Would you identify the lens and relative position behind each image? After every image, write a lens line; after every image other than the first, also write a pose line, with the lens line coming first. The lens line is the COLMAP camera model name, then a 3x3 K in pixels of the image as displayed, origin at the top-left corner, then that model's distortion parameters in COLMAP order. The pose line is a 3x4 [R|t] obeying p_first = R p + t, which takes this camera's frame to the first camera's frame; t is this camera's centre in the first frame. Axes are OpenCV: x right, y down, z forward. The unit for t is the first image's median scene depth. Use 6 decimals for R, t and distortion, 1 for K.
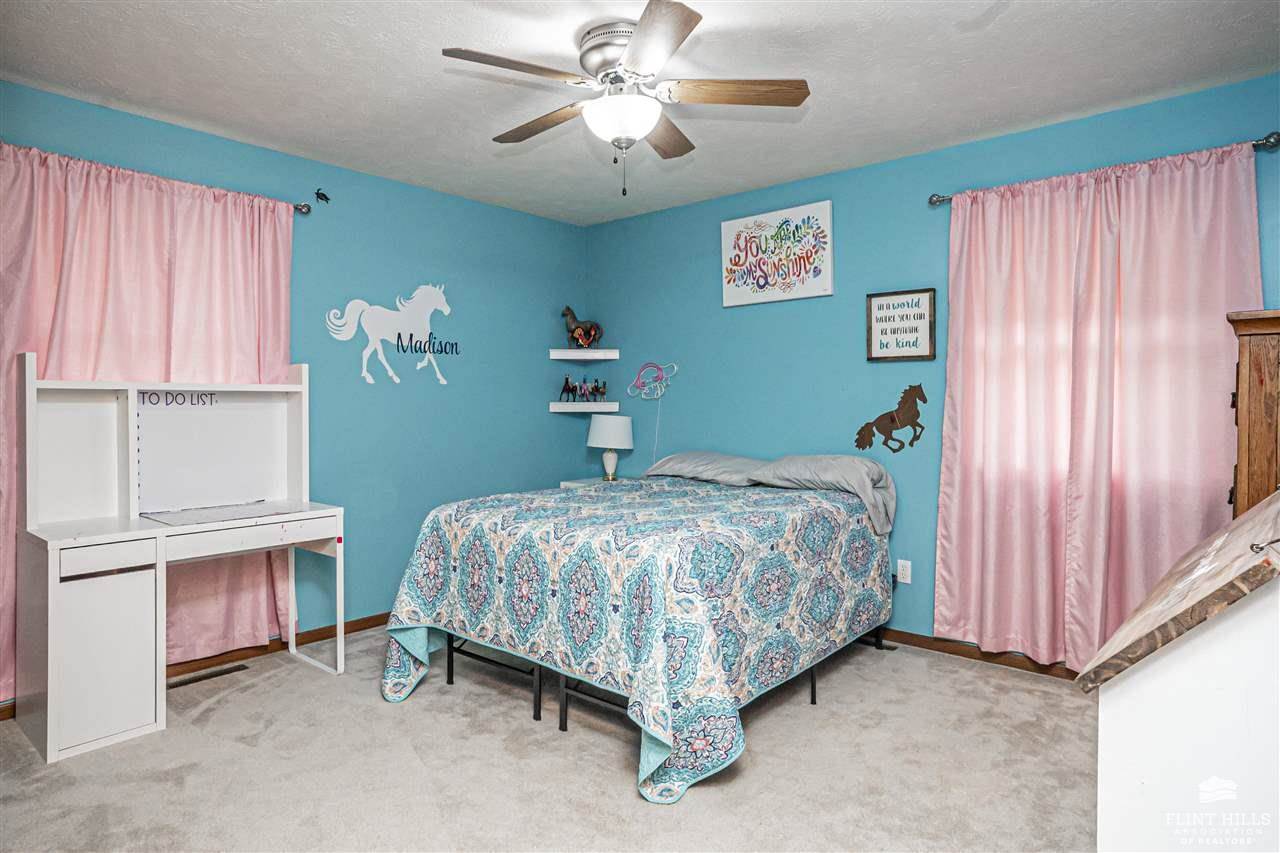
lens RADIAL K [[723.6, 0, 633.7], [0, 723.6, 418.6], [0, 0, 1]] dist [-0.007423, 0.000421]
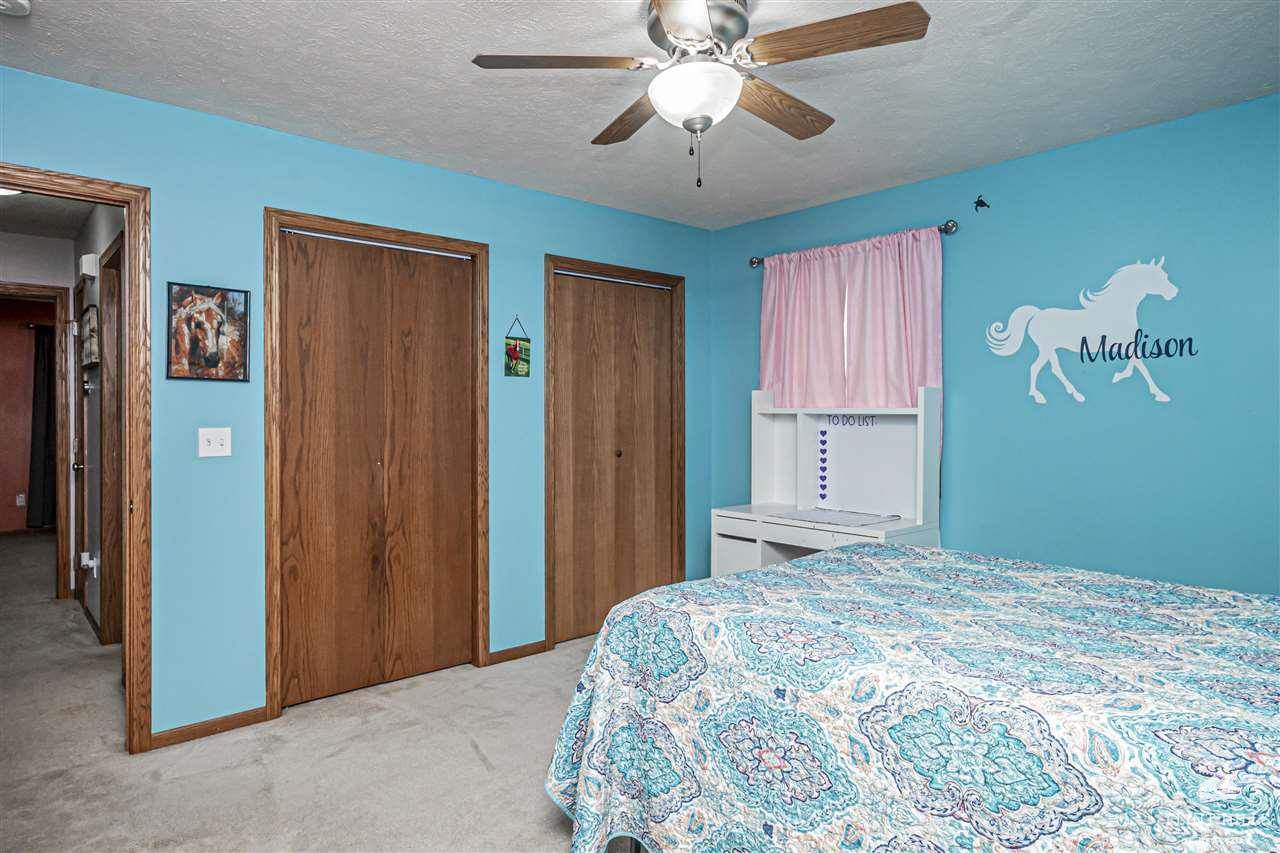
lens RADIAL K [[723.6, 0, 633.7], [0, 723.6, 418.6], [0, 0, 1]] dist [-0.007423, 0.000421]
pose [[-0.110135, 0.006090, -0.993898, 0.515275], [-0.026431, 0.999610, 0.009053, -0.026469], [0.993565, 0.027267, -0.109931, 0.631377]]
